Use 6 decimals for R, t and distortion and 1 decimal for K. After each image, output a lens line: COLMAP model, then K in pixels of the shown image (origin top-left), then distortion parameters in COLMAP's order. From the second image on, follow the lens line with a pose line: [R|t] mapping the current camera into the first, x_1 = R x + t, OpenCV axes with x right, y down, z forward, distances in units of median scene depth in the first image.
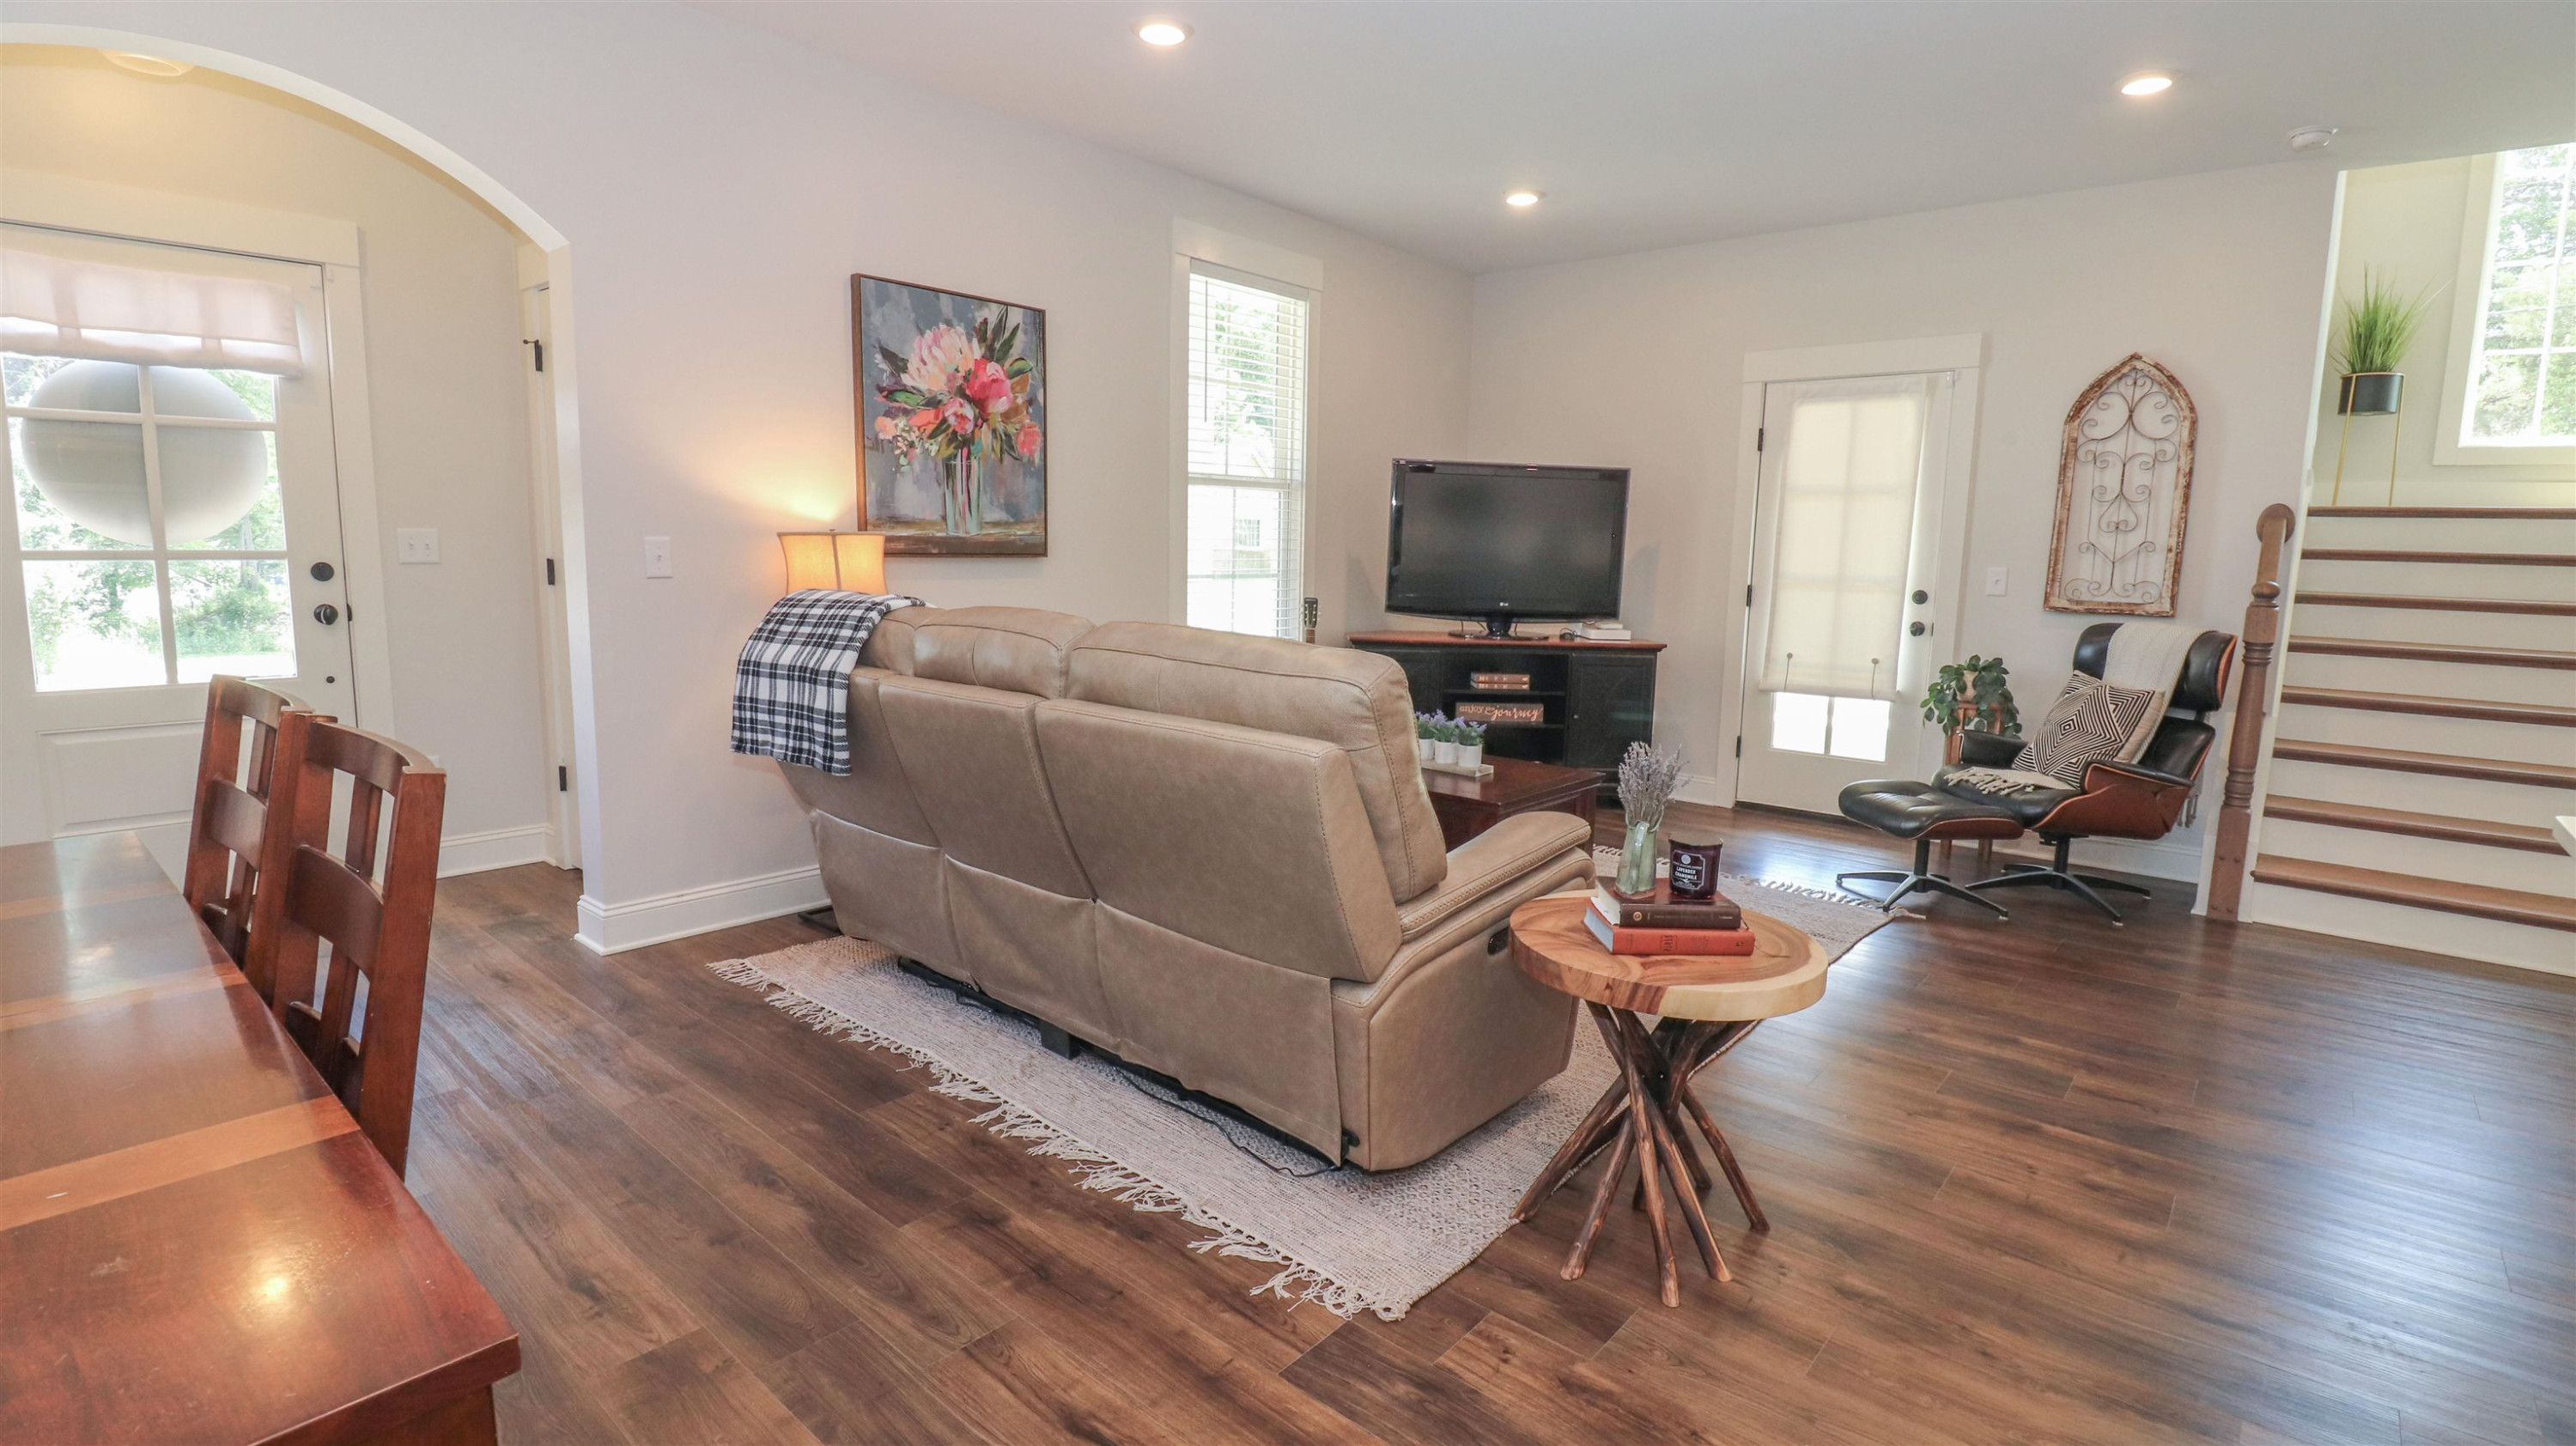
lens RADIAL K [[1227.3, 0, 1308.3], [0, 1227.3, 718.2], [0, 0, 1]] dist [-0.012123, -0.002152]
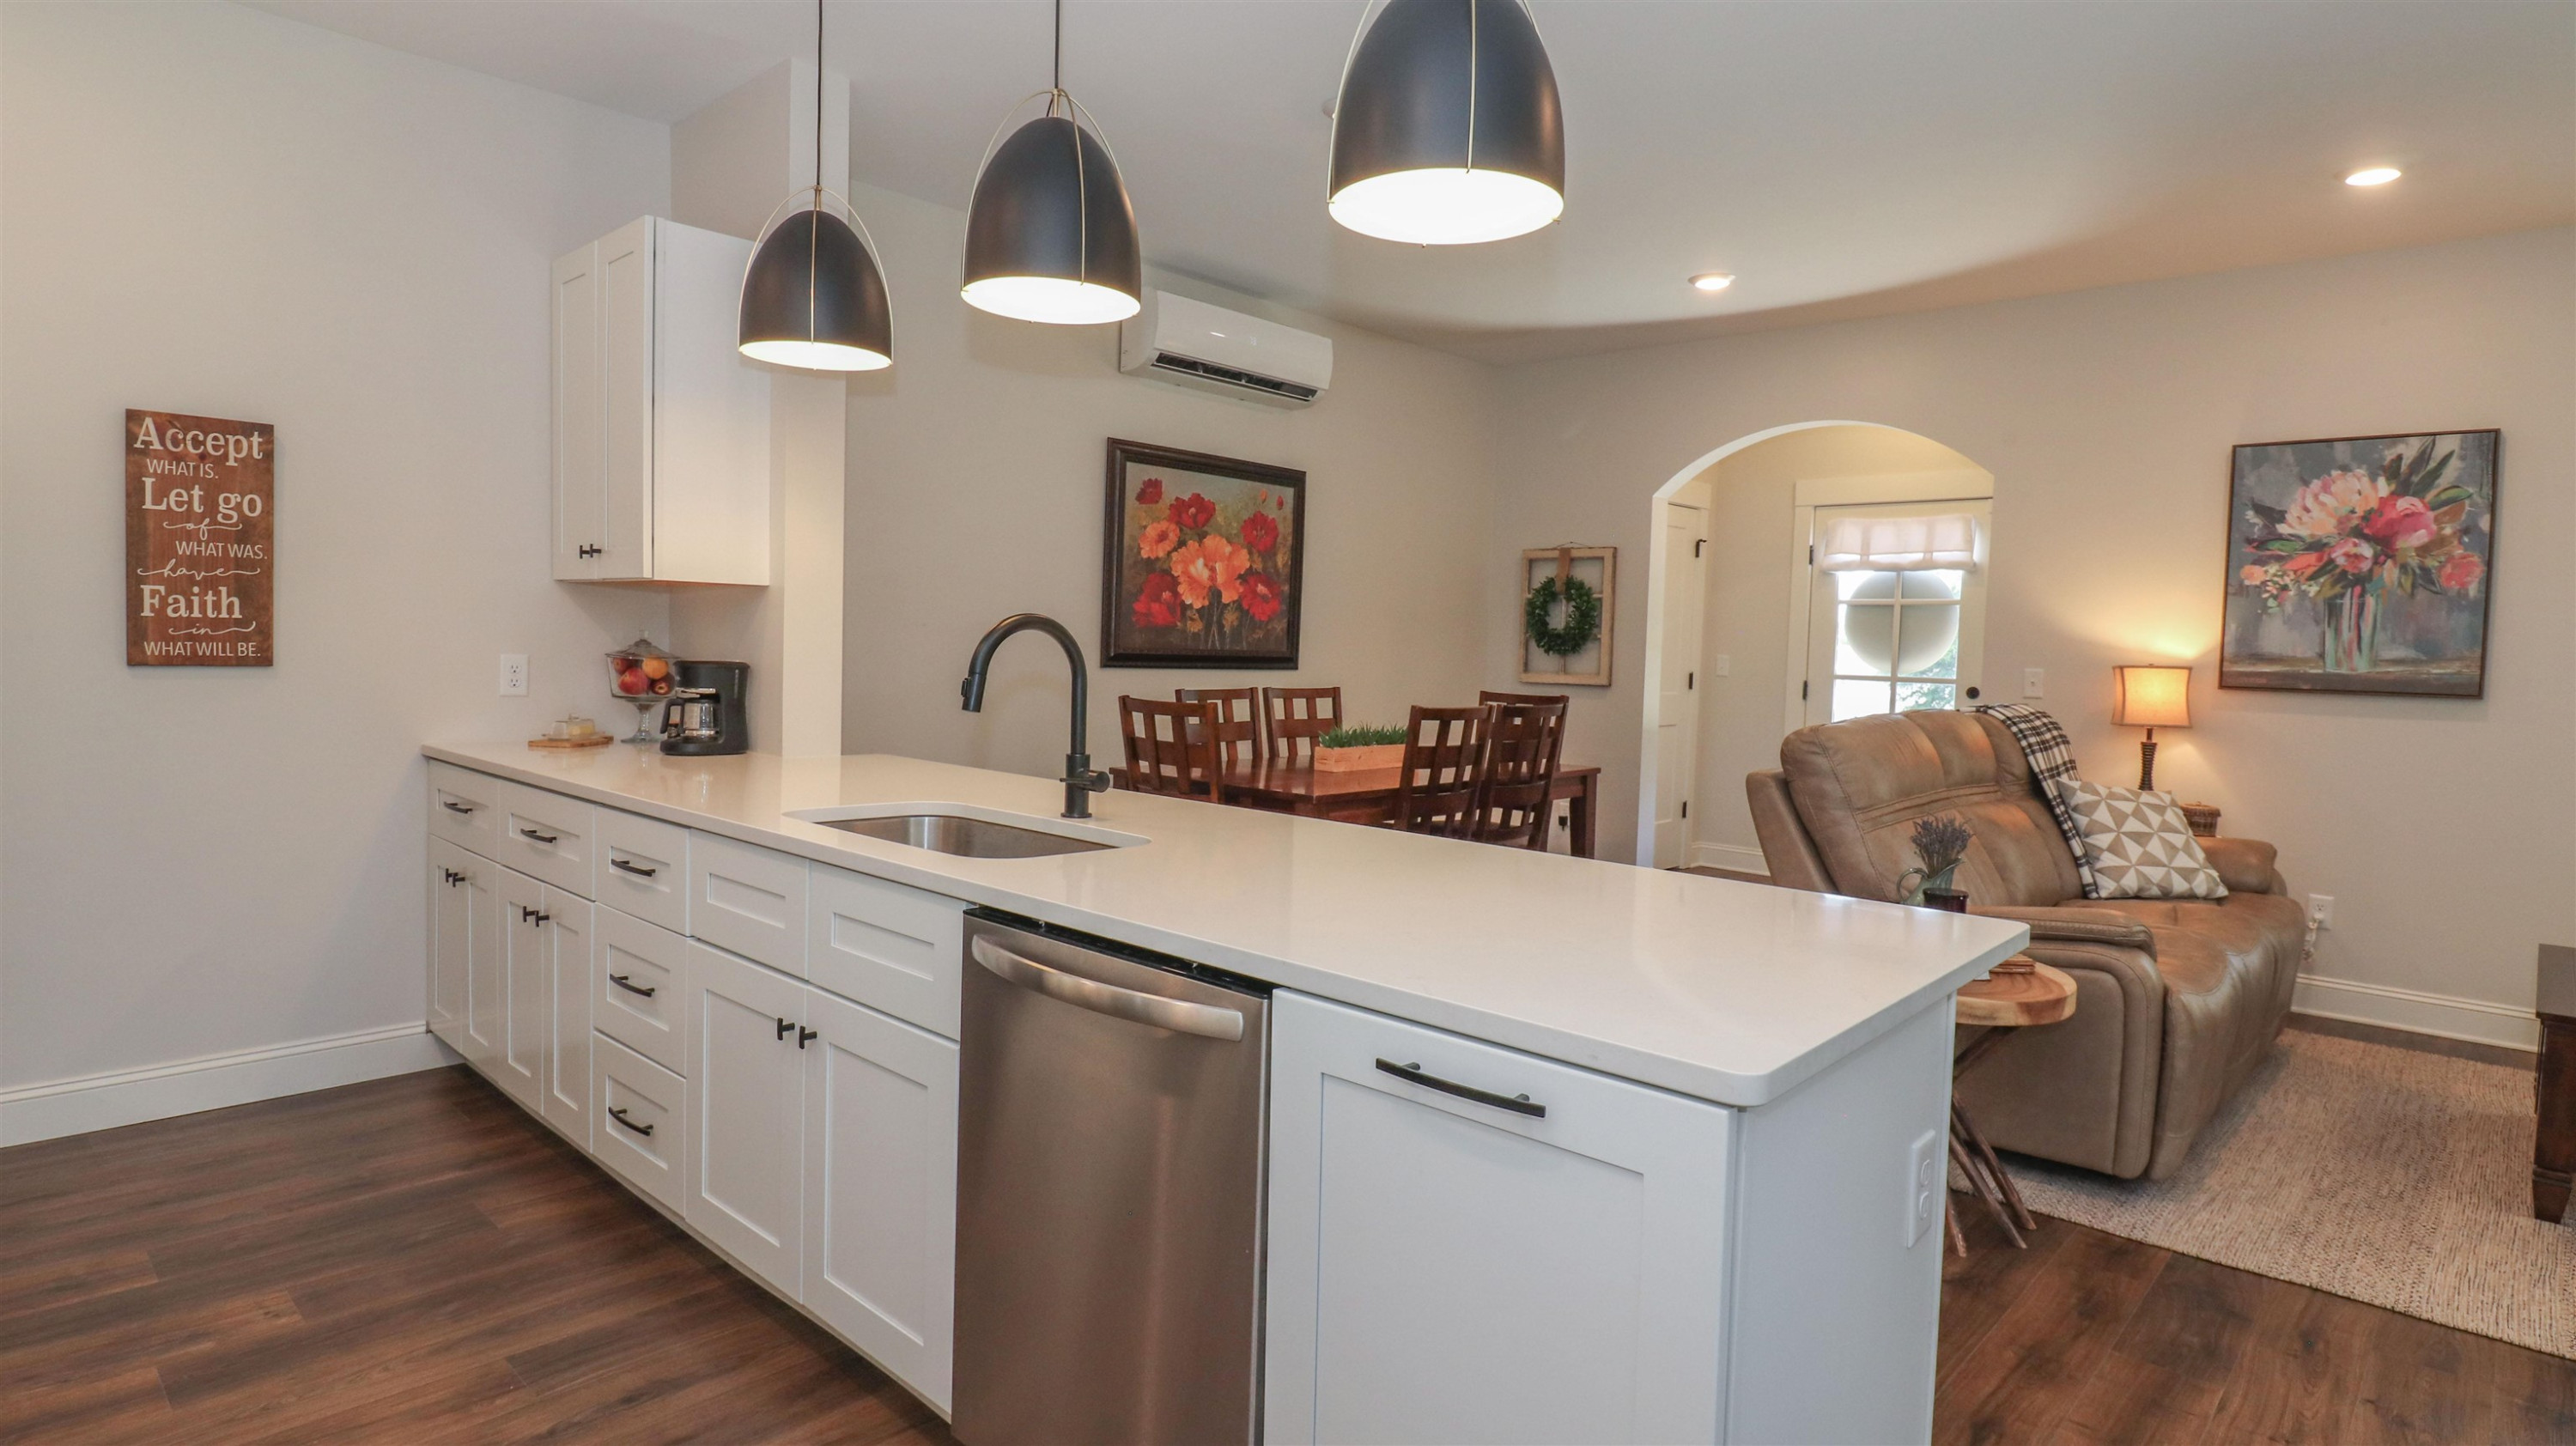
lens RADIAL K [[1308.7, 0, 1289.9], [0, 1308.7, 717.8], [0, 0, 1]] dist [-0.000364, -0.000126]
pose [[-0.036299, 0.036674, -0.998668, 0.996876], [-0.169320, 0.984652, 0.042314, -0.014570], [0.984892, 0.170630, -0.029532, 0.229342]]
